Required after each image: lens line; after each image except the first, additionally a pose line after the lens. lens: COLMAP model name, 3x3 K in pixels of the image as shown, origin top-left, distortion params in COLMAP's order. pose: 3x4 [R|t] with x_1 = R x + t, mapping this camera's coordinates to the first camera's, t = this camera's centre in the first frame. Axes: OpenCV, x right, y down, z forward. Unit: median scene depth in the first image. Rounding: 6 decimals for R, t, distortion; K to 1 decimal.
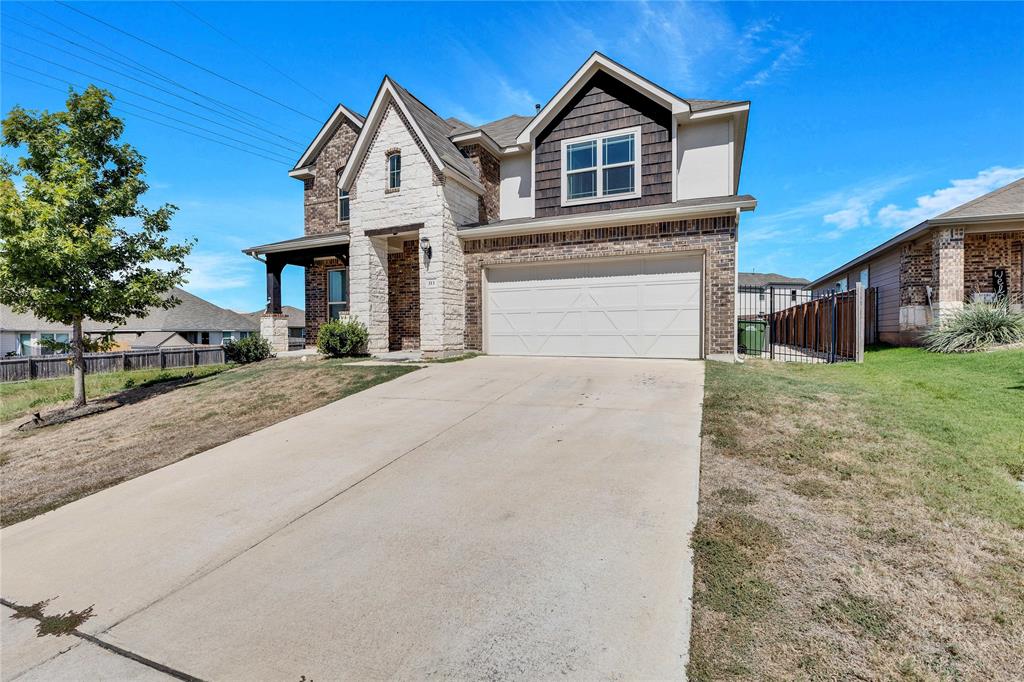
lens RADIAL K [[452.7, 0, 508.7], [0, 452.7, 336.4], [0, 0, 1]] dist [-0.010862, -0.002306]
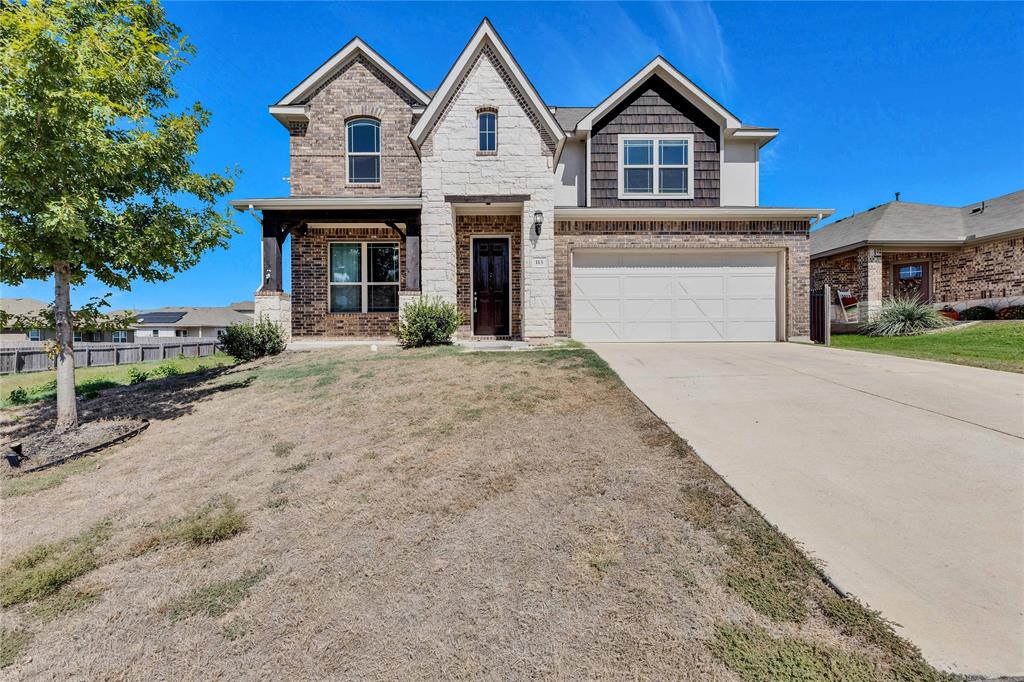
lens RADIAL K [[435.9, 0, 513.2], [0, 435.9, 338.5], [0, 0, 1]] dist [0.010033, -0.000612]
pose [[0.908144, -0.001536, 0.418656, -0.555263], [0.004239, 0.999976, -0.005527, 0.038452], [-0.418637, 0.006794, 0.908128, 0.212811]]
